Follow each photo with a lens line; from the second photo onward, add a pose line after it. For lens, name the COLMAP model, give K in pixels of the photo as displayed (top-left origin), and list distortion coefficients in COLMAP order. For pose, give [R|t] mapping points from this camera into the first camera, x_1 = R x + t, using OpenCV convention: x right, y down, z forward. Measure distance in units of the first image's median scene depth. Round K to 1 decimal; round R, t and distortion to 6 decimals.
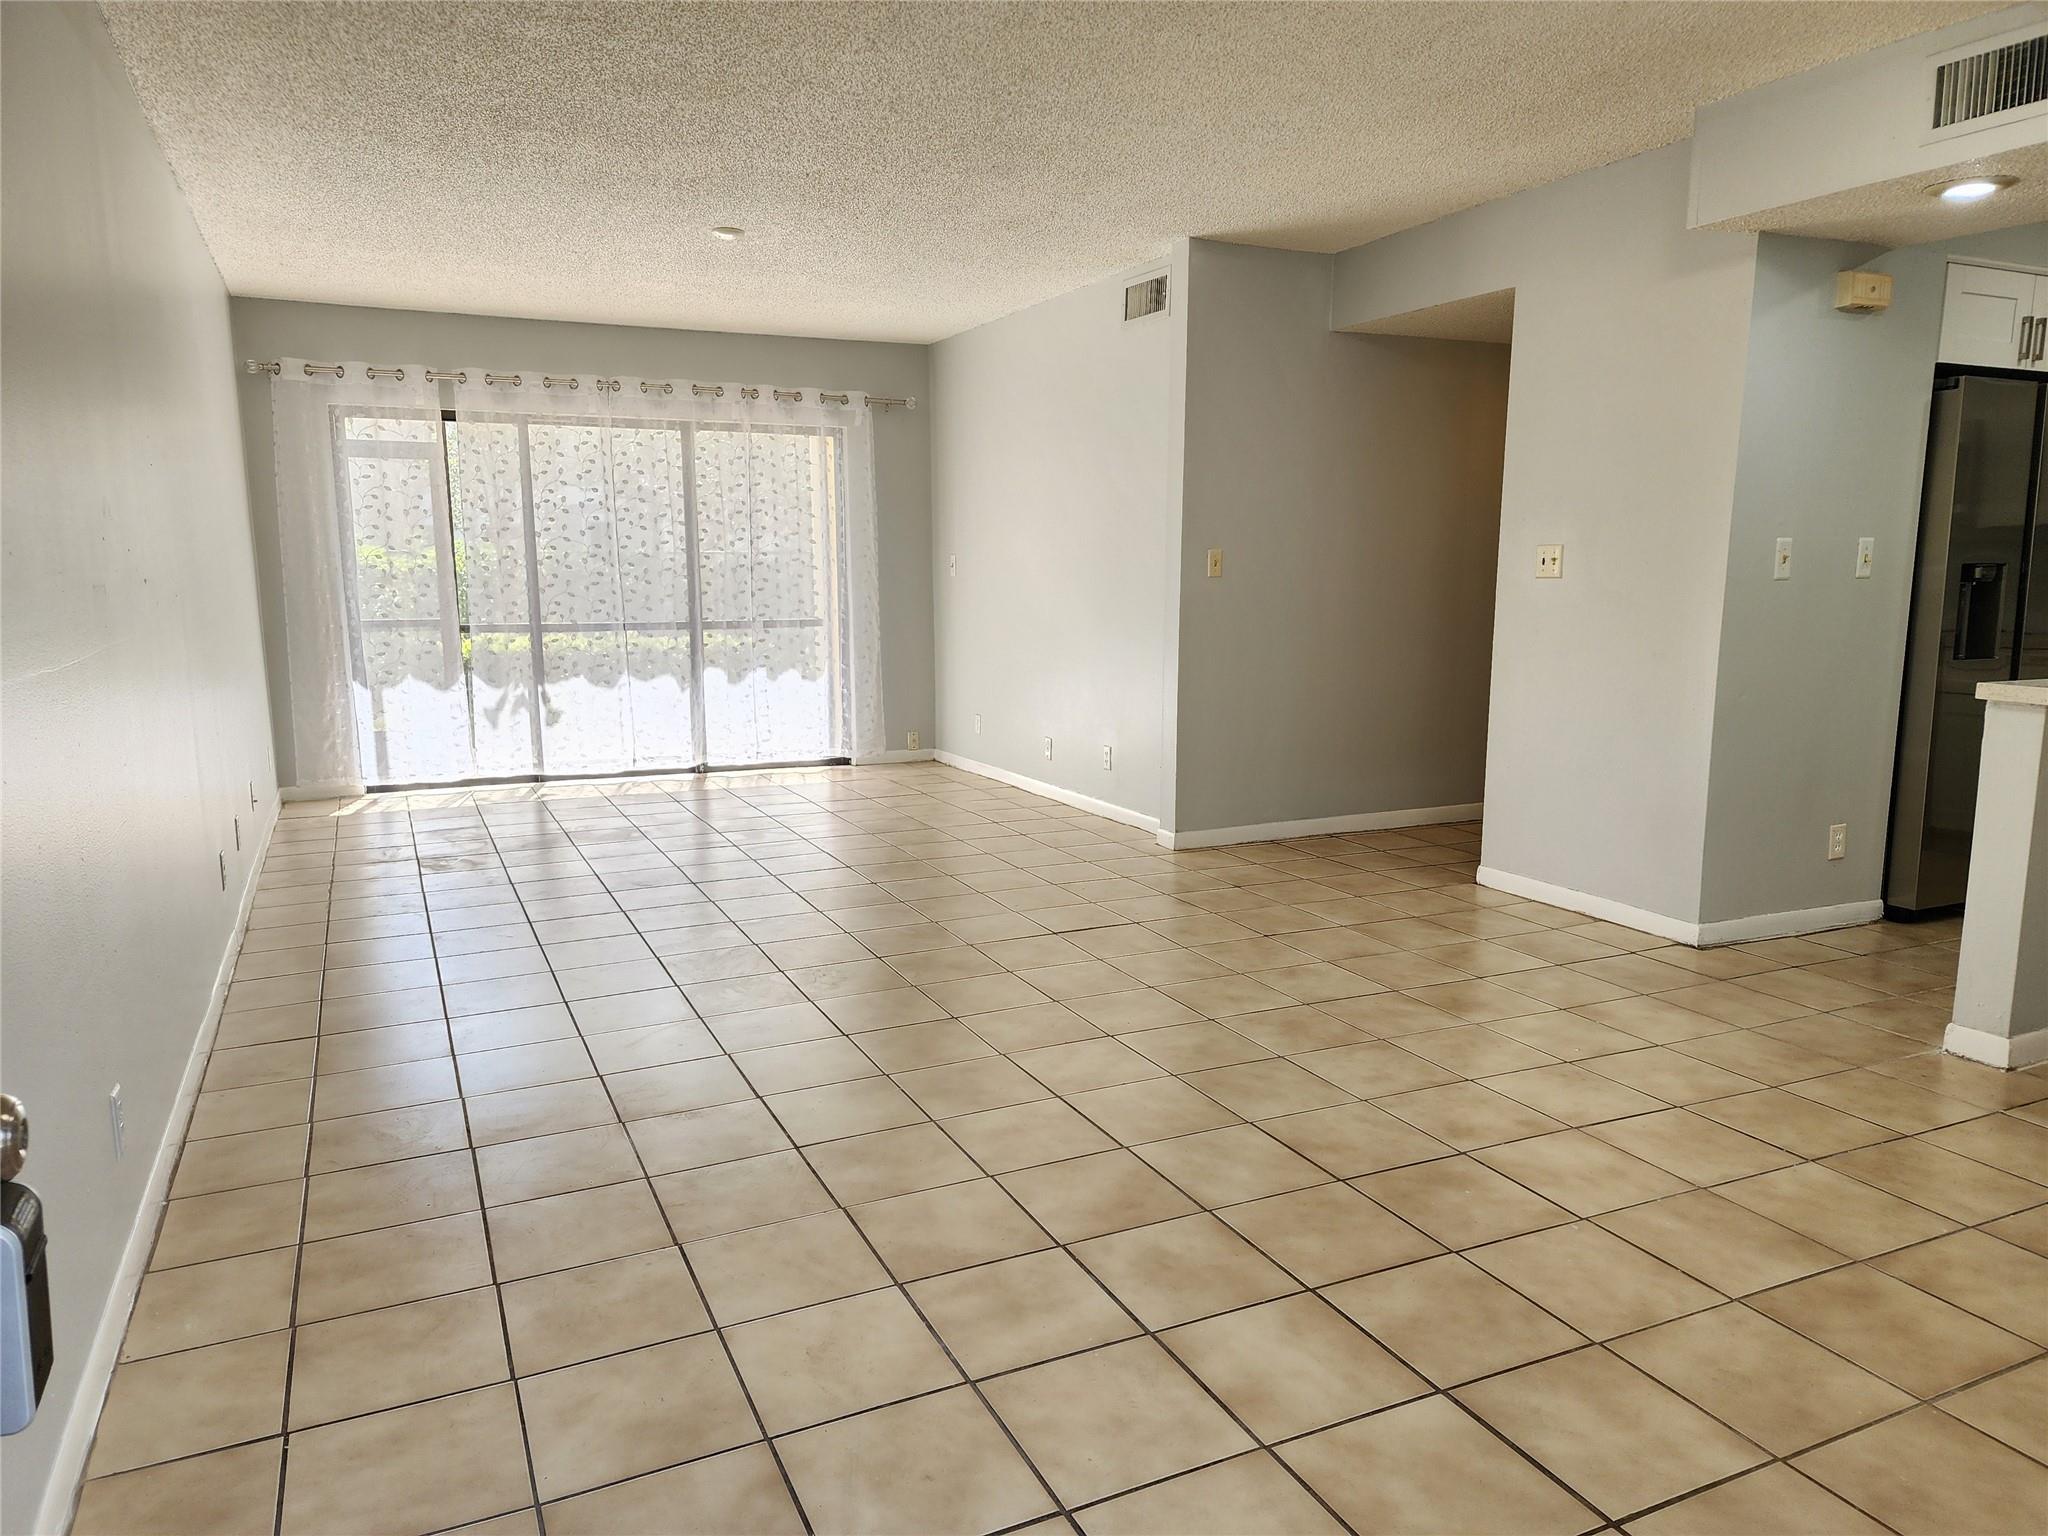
lens RADIAL K [[1374.1, 0, 1019.0], [0, 1374.1, 786.3], [0, 0, 1]] dist [0.057453, -0.048288]
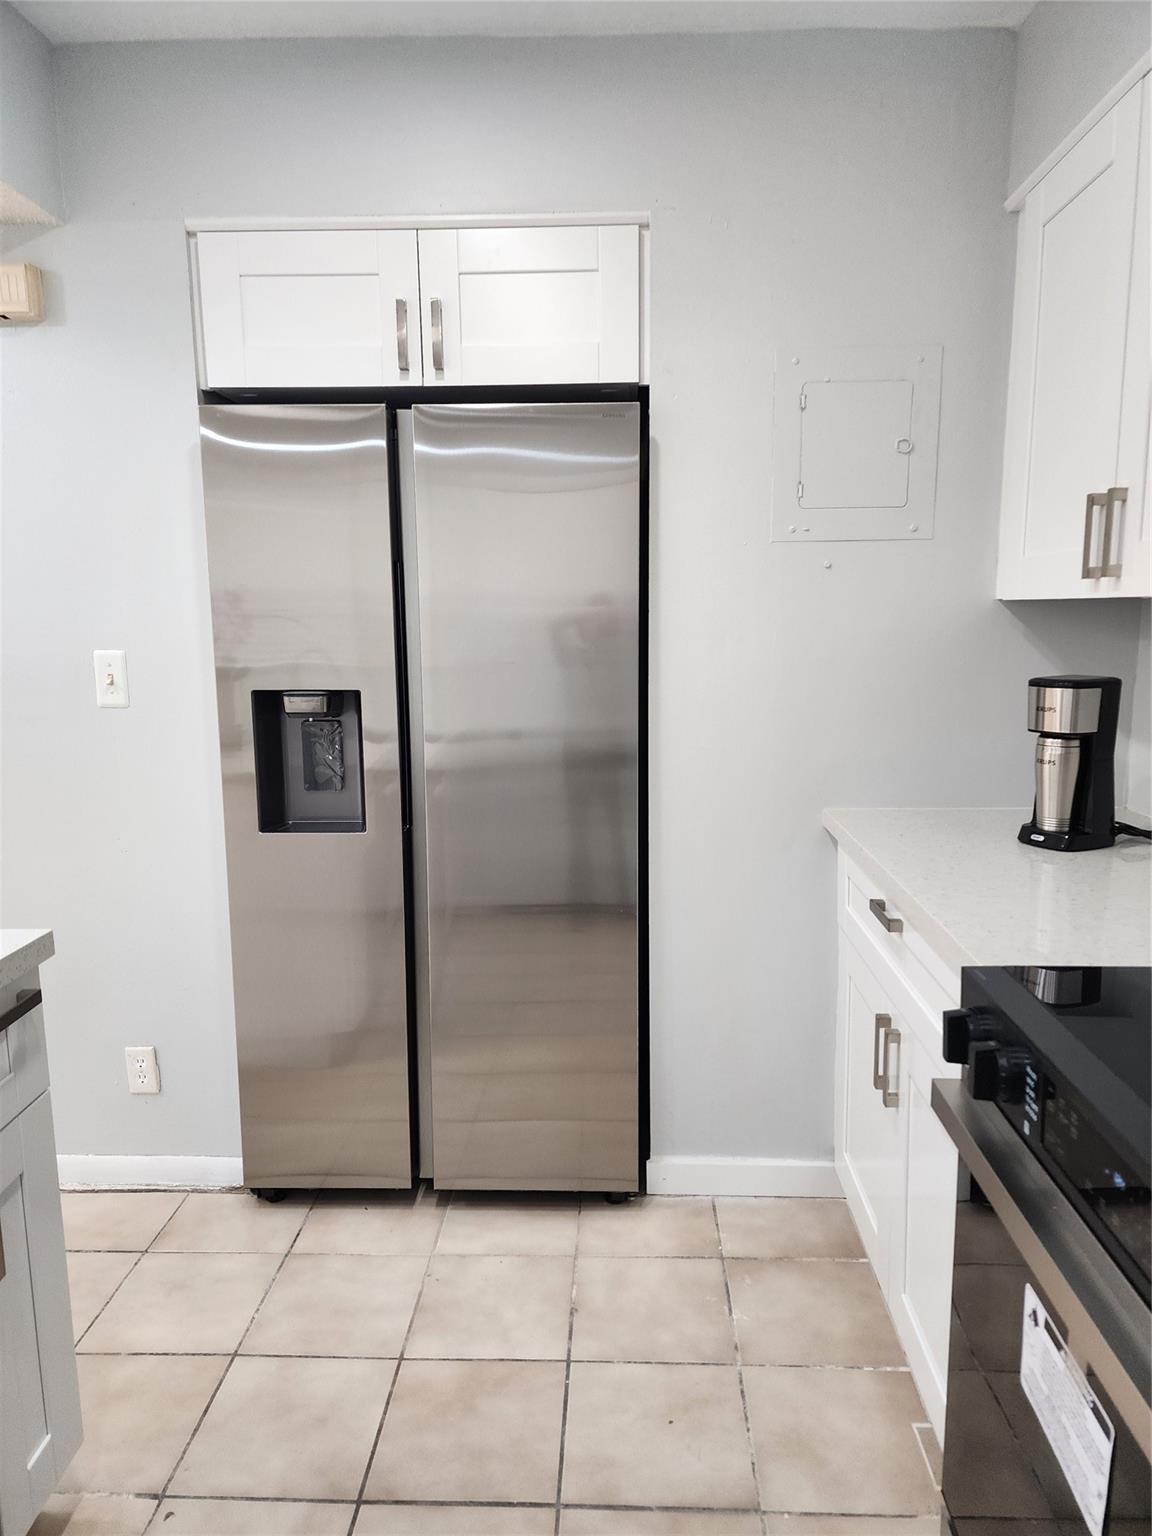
lens RADIAL K [[1030.6, 0, 578.4], [0, 1030.6, 775.6], [0, 0, 1]] dist [0.057453, -0.048288]
pose [[0.889987, 0.067872, -0.450907, 1.091548], [-0.066411, 0.997610, 0.019085, -0.146416], [0.451124, 0.012959, 0.892367, 0.666004]]
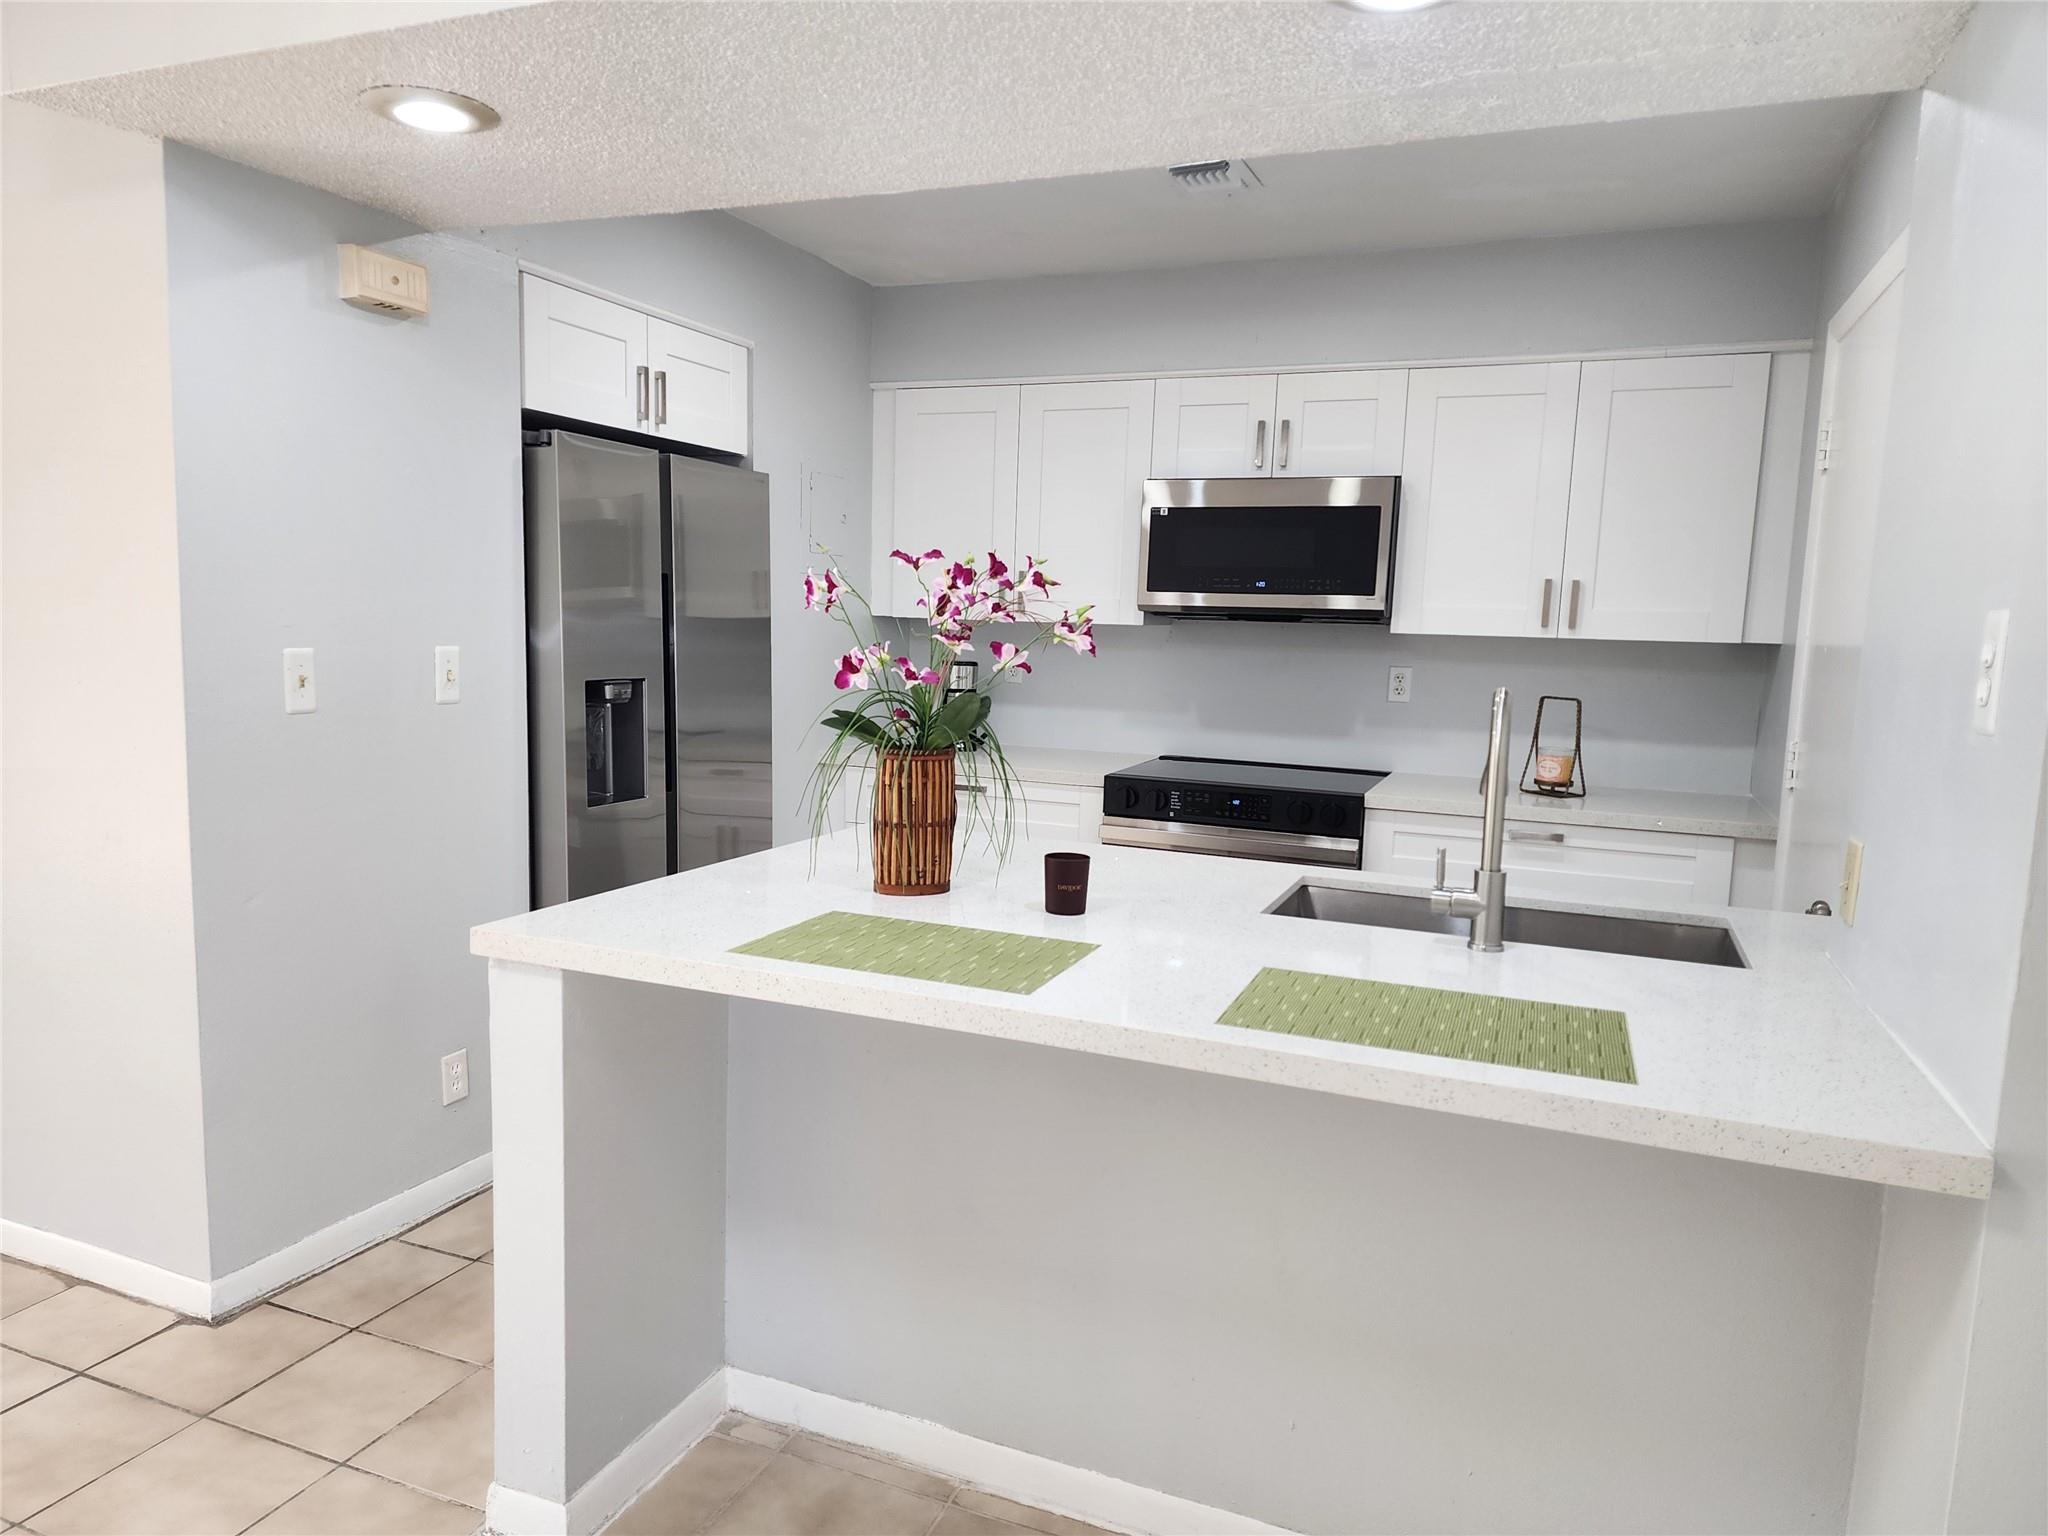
lens RADIAL K [[1374.1, 0, 988.3], [0, 1374.1, 787.4], [0, 0, 1]] dist [0.057453, -0.048288]
pose [[0.747836, -0.058718, 0.661282, 0.361224], [0.076262, 0.997085, 0.002292, -0.092262], [-0.659489, 0.048717, 0.750134, 0.318844]]
